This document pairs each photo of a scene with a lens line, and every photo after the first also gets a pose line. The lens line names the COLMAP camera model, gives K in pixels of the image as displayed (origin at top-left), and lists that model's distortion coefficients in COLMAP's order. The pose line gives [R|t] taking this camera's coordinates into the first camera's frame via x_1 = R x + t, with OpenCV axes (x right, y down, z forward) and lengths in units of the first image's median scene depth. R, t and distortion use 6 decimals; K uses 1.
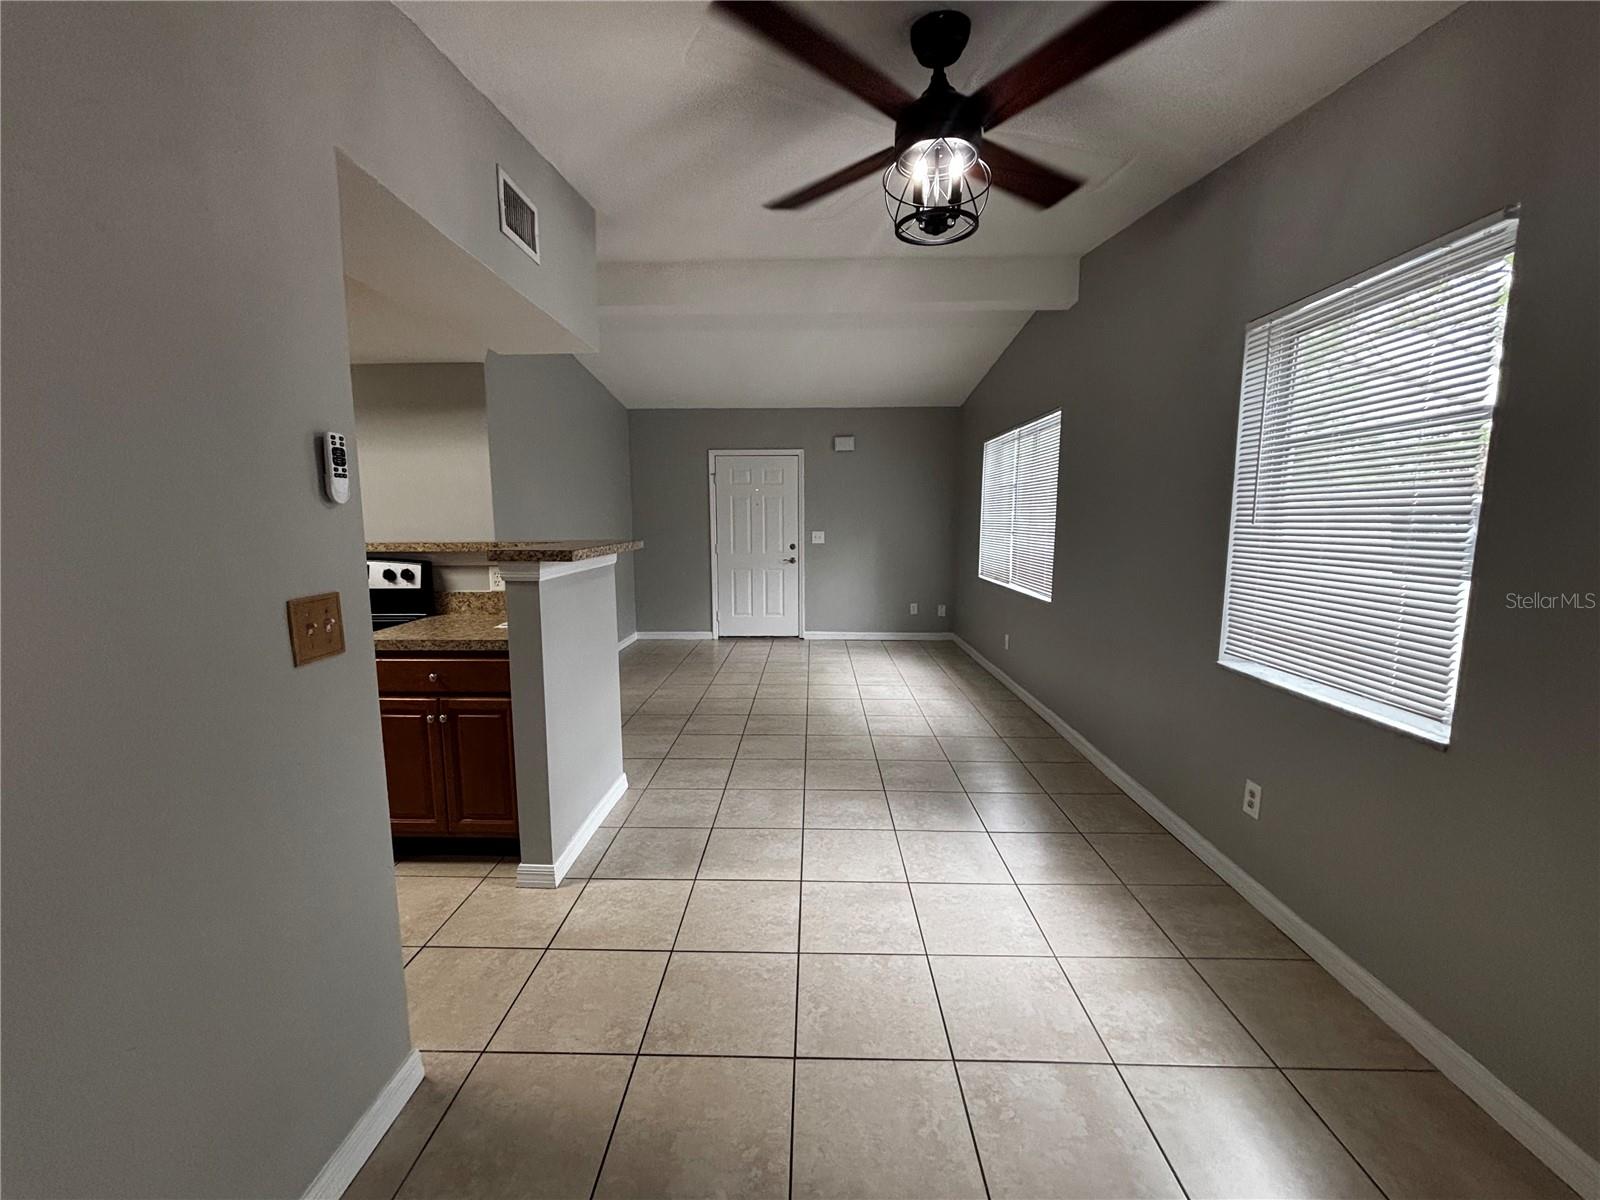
lens RADIAL K [[640.5, 0, 796.0], [0, 640.5, 599.0], [0, 0, 1]] dist [0.001829, -0.000173]
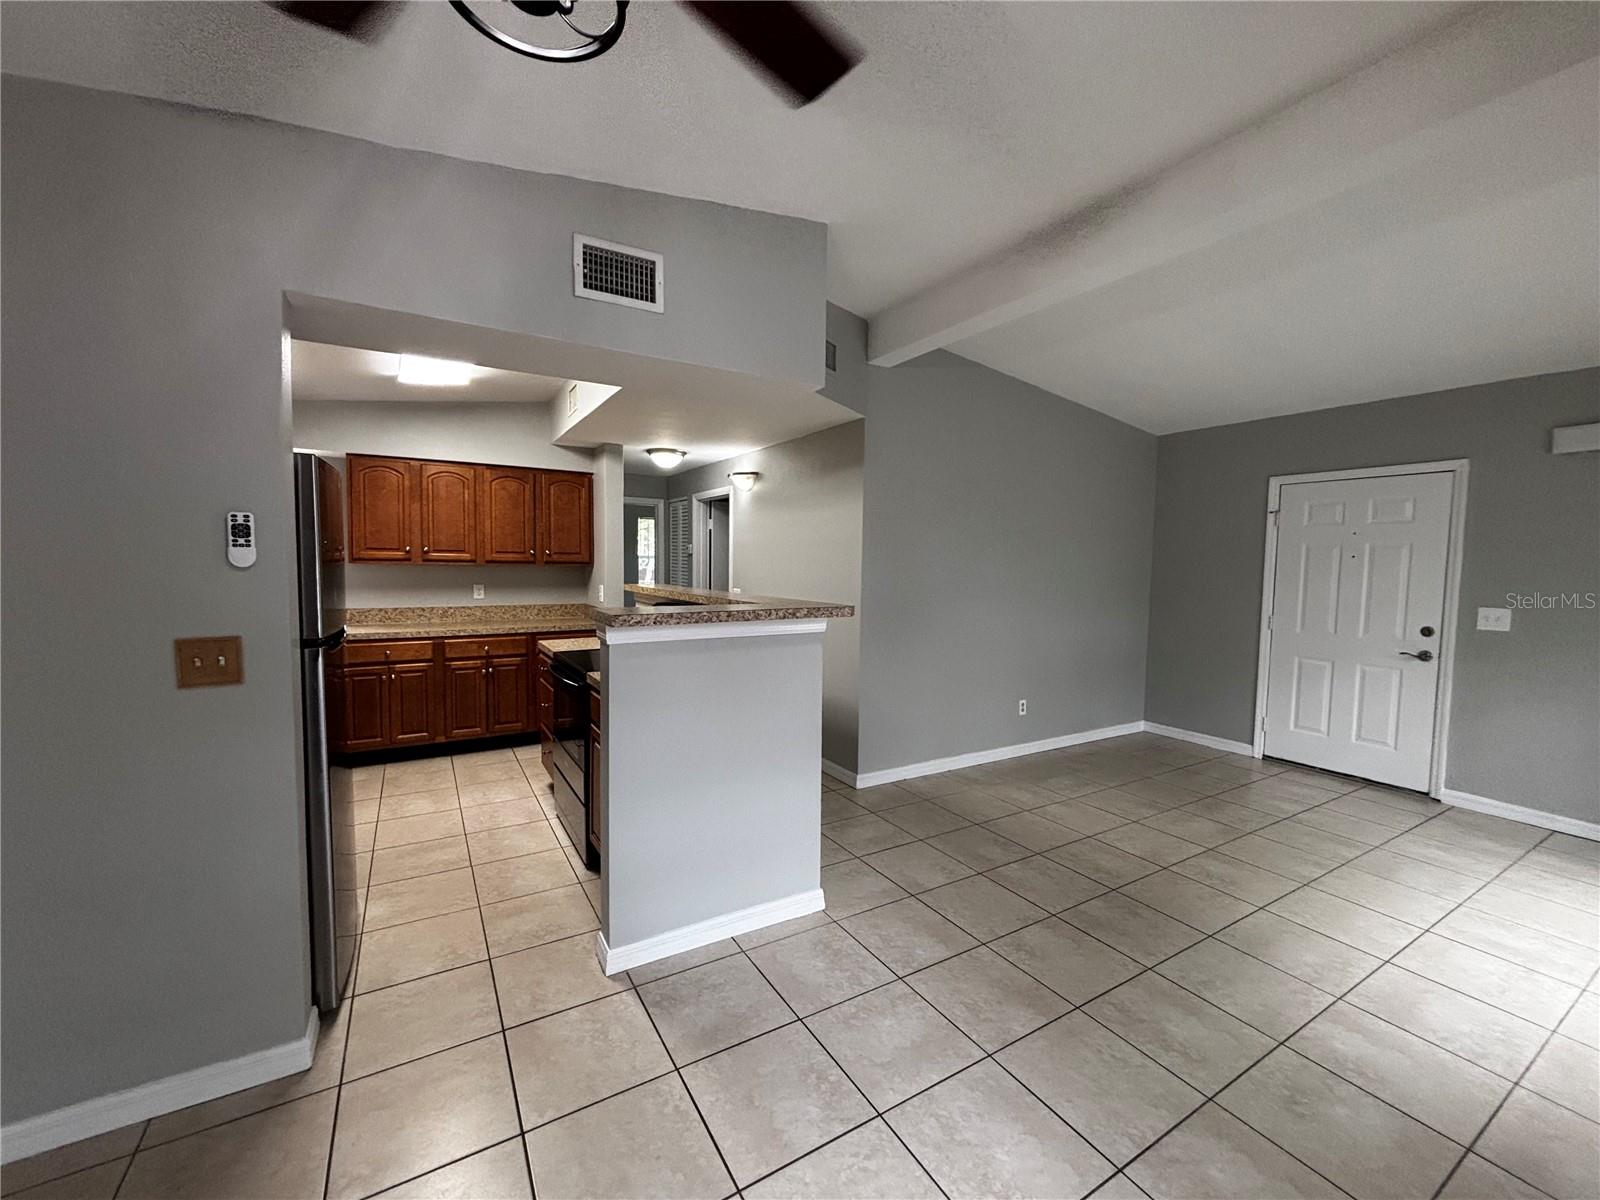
lens RADIAL K [[641.6, 0, 796.5], [0, 641.6, 599.3], [0, 0, 1]] dist [0.000899, 0.000358]
pose [[0.532943, 0.061827, -0.843890, 0.303135], [-0.122917, 0.992405, -0.004918, -0.068226], [0.837176, 0.106349, 0.536494, 0.396013]]
